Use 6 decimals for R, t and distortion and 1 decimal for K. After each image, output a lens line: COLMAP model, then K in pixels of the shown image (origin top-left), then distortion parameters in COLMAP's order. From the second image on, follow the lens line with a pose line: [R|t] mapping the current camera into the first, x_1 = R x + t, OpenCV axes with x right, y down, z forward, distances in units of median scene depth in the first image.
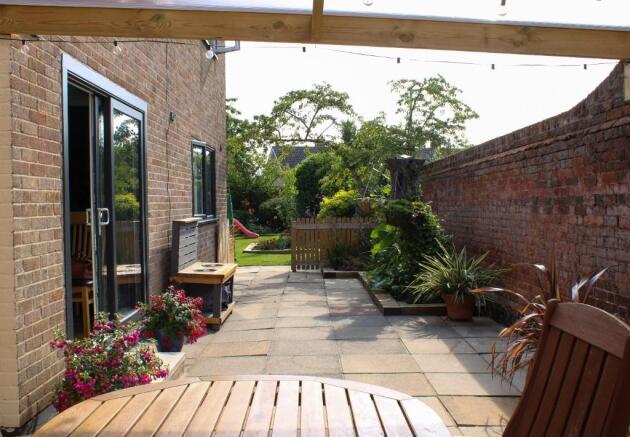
lens RADIAL K [[628.9, 0, 315.4], [0, 628.9, 217.4], [0, 0, 1]] dist [-0.000997, 0.000000]
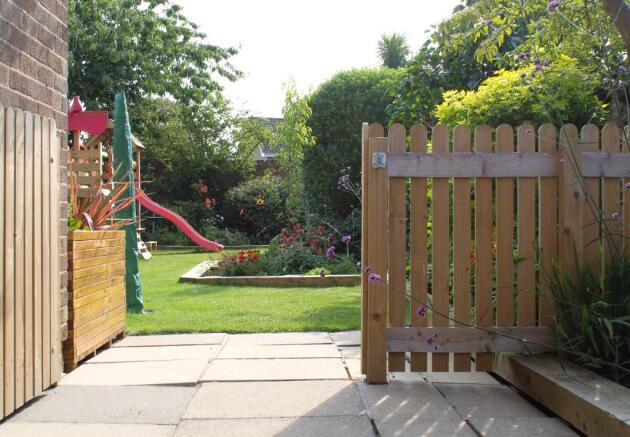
lens RADIAL K [[850.0, 0, 315.2], [0, 850.0, 219.3], [0, 0, 1]] dist [0.004842, 0.000000]
pose [[0.999867, 0.010430, 0.012537, -0.029292], [-0.010221, 0.999809, -0.016633, 0.019403], [-0.012709, 0.016503, 0.999783, 0.368712]]
